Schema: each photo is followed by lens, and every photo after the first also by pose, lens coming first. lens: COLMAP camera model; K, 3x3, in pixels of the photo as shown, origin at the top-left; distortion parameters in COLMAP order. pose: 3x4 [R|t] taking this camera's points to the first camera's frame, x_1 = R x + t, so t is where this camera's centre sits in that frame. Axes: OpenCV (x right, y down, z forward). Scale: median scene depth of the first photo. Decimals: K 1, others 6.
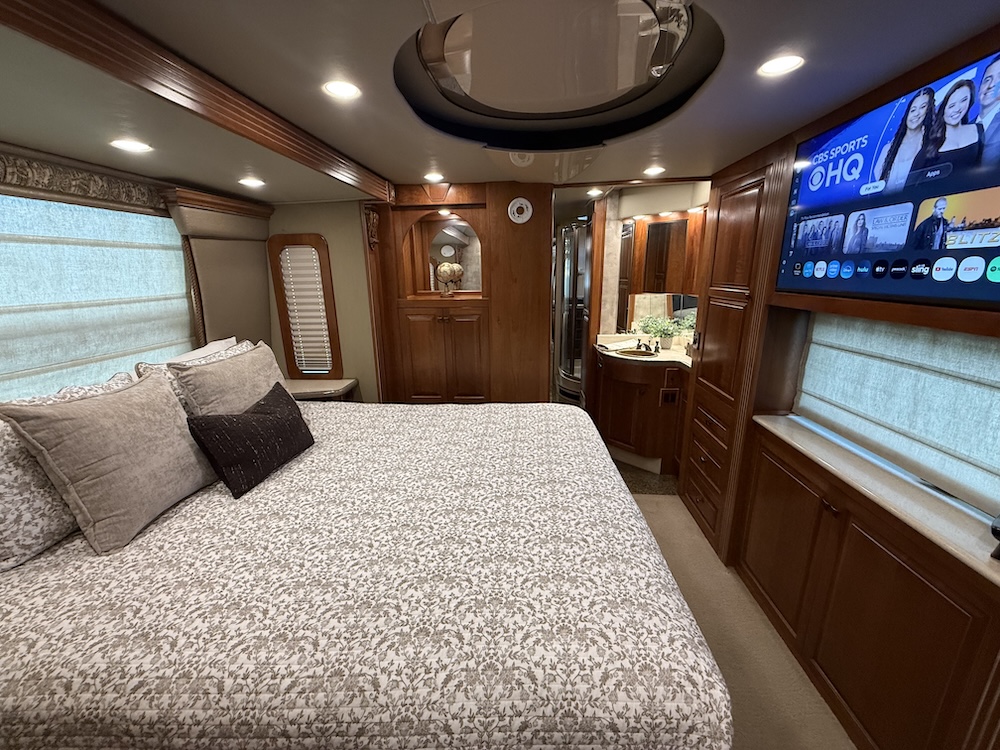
lens RADIAL K [[400.1, 0, 498.8], [0, 400.1, 375.6], [0, 0, 1]] dist [-0.001474, 0.000687]
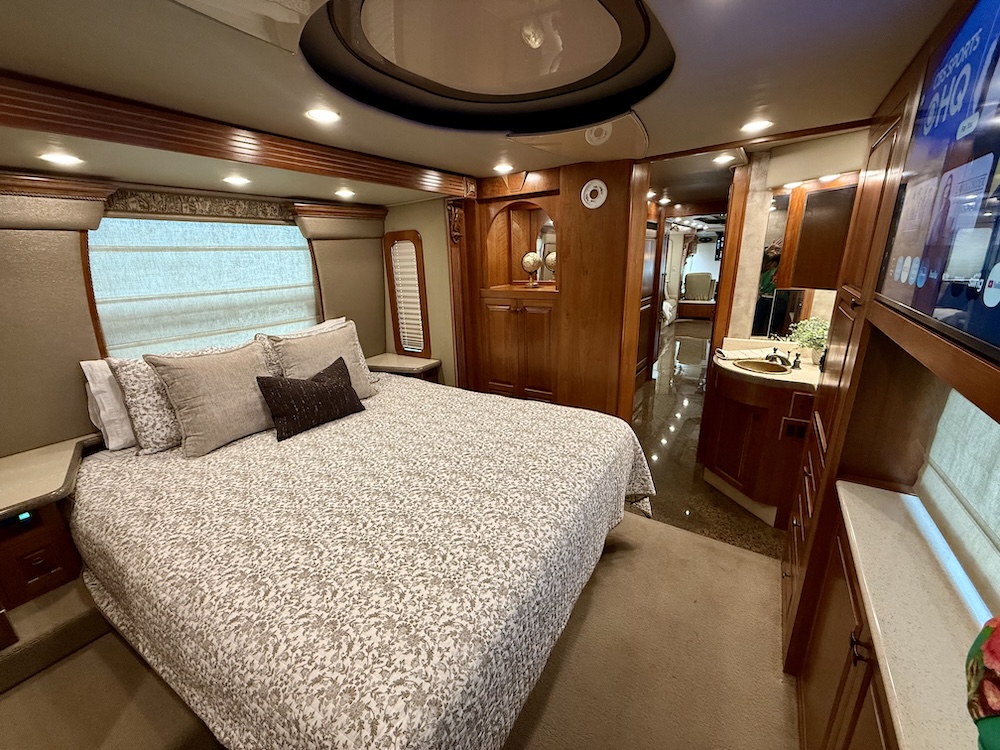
lens RADIAL K [[400.1, 0, 498.5], [0, 400.1, 376.3], [0, 0, 1]] dist [-0.001474, 0.000687]
pose [[0.873230, 0.129440, -0.469804, 0.465012], [-0.107468, 0.991494, 0.073425, -0.068358], [0.475311, -0.013628, 0.879712, 0.139534]]
